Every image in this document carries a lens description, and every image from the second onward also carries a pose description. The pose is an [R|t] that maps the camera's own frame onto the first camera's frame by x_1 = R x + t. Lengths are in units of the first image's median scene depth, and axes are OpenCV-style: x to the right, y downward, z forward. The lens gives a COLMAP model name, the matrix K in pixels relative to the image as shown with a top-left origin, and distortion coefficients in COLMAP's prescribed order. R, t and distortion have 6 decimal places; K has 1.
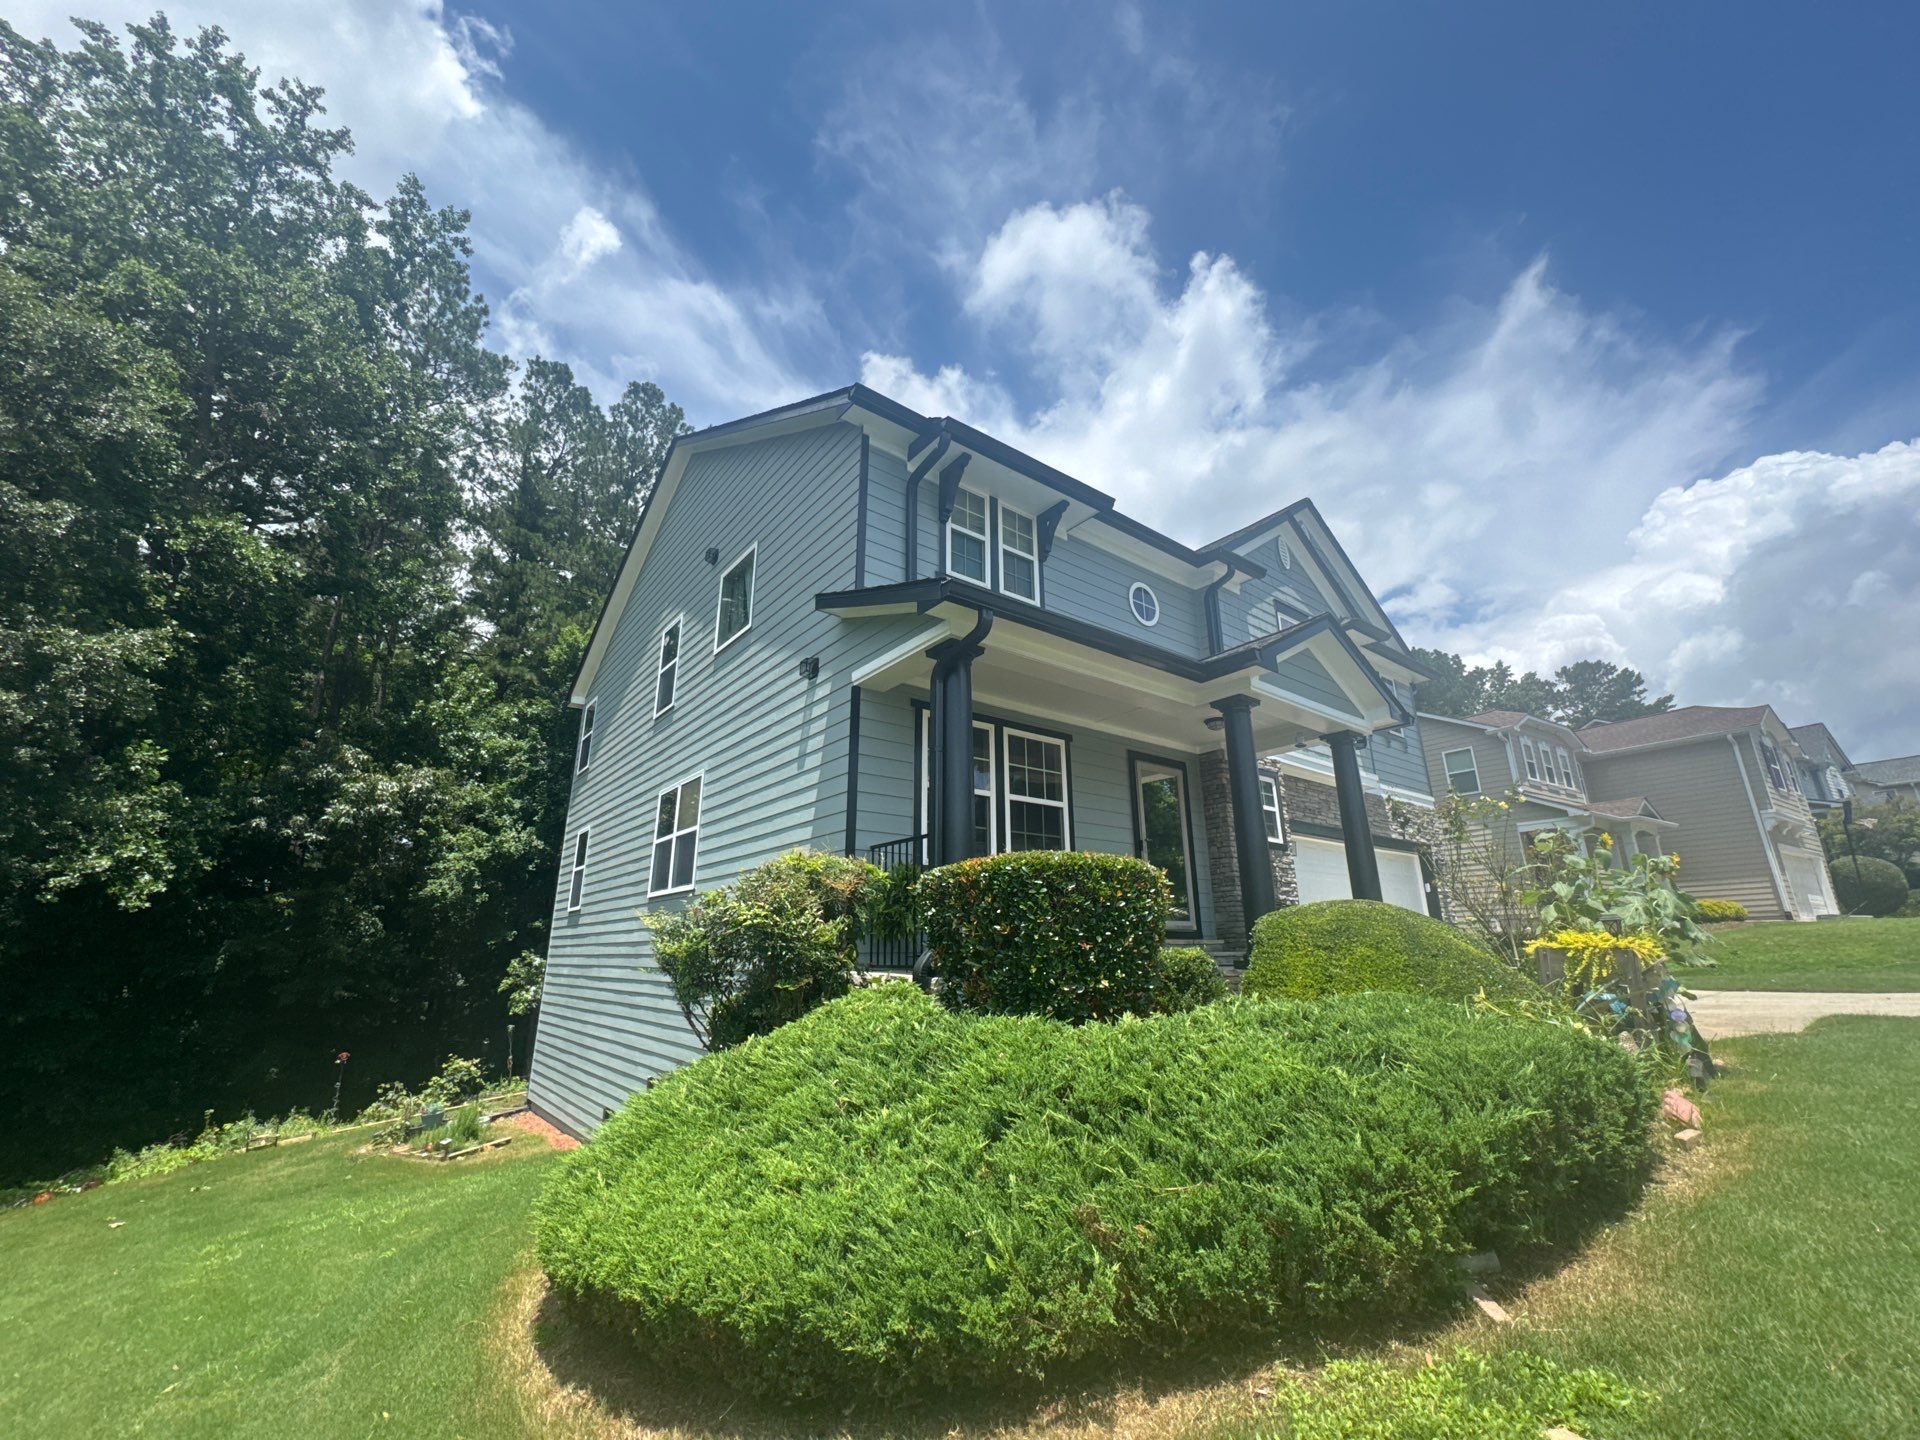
lens RADIAL K [[769.0, 0, 957.0], [0, 769.0, 718.0], [0, 0, 1]] dist [0.001496, 0.000428]
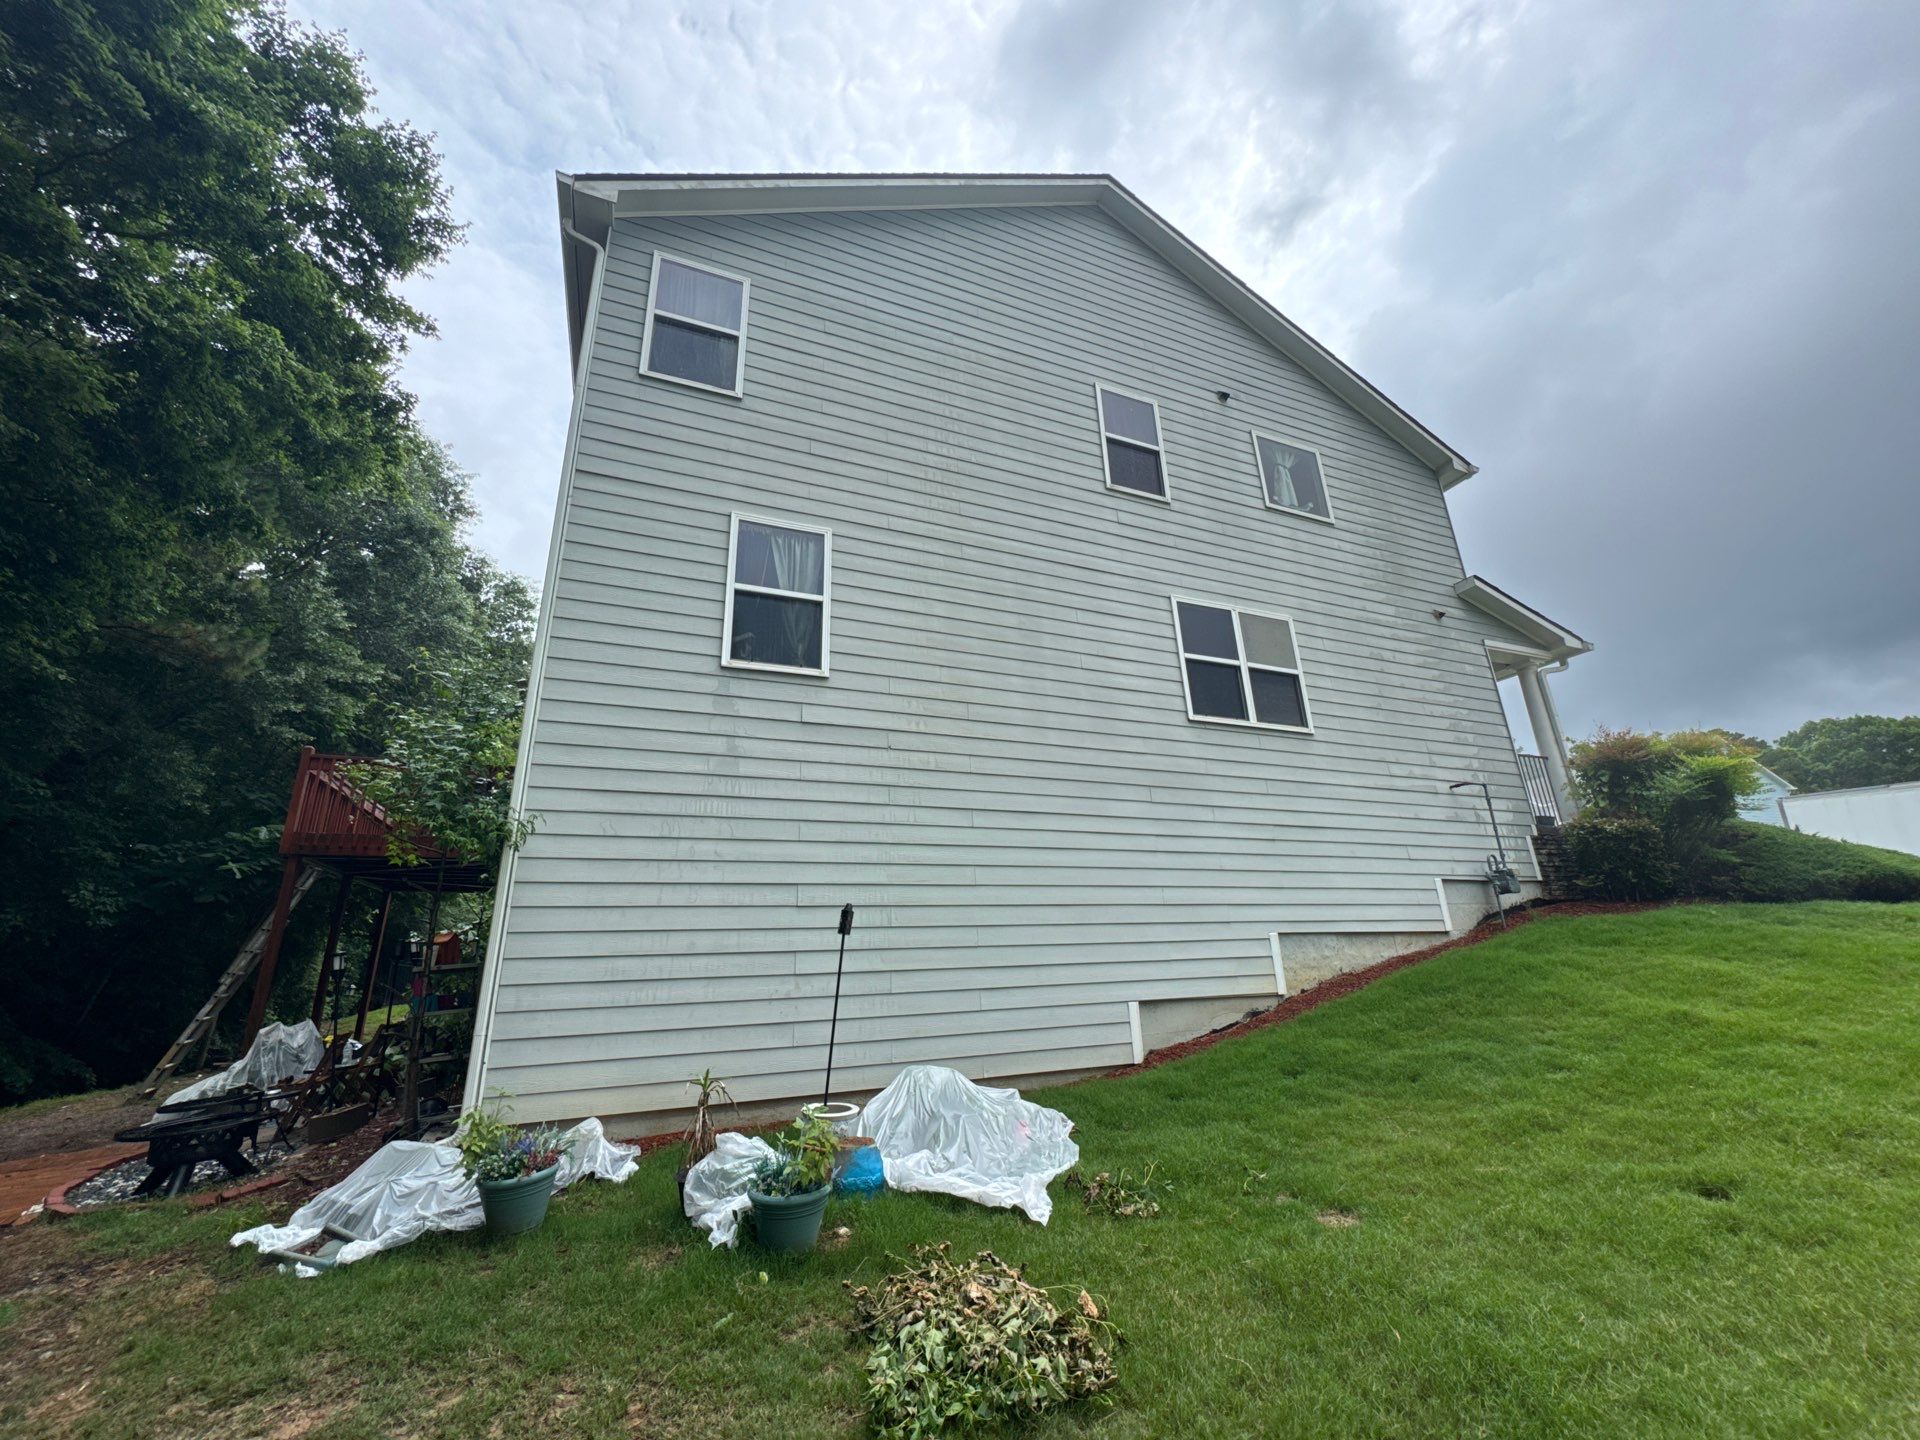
lens RADIAL K [[762.5, 0, 959.9], [0, 762.5, 718.1], [0, 0, 1]] dist [-0.001985, -0.000405]
pose [[0.259393, 0.305603, 0.916145, -0.776048], [-0.251159, 0.937321, -0.241554, 0.317280], [-0.932542, -0.167441, 0.319889, 0.649222]]
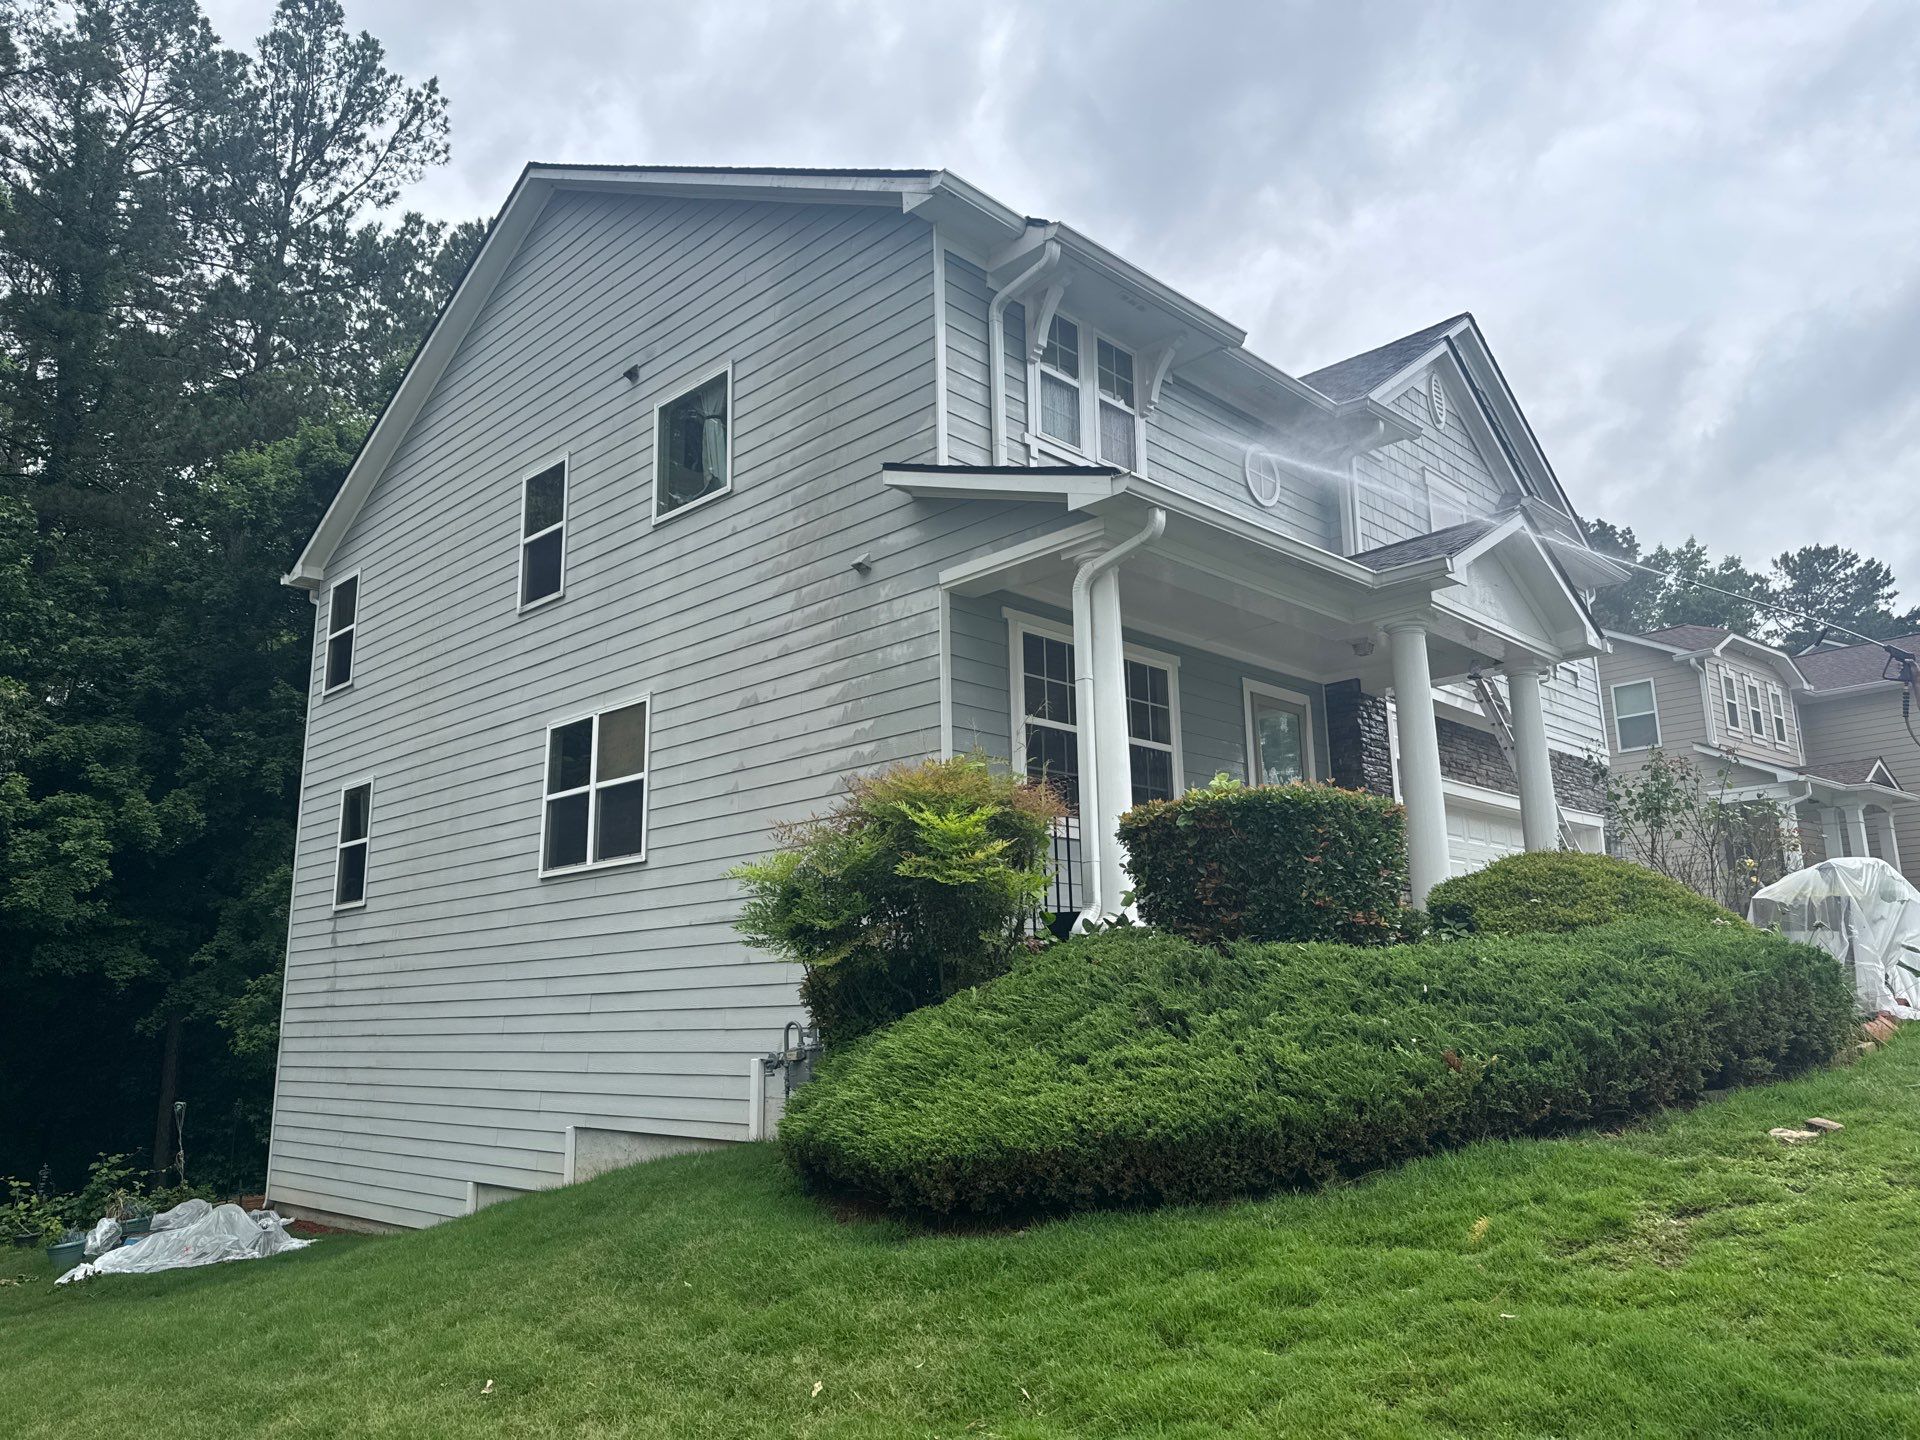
lens RADIAL K [[1368.2, 0, 957.3], [0, 1368.2, 707.0], [0, 0, 1]] dist [0.077948, -0.132907]
pose [[0.990699, 0.019725, 0.134633, -0.135811], [-0.029635, 0.996964, 0.072003, -0.010128], [-0.132804, -0.075324, 0.988276, -0.159874]]
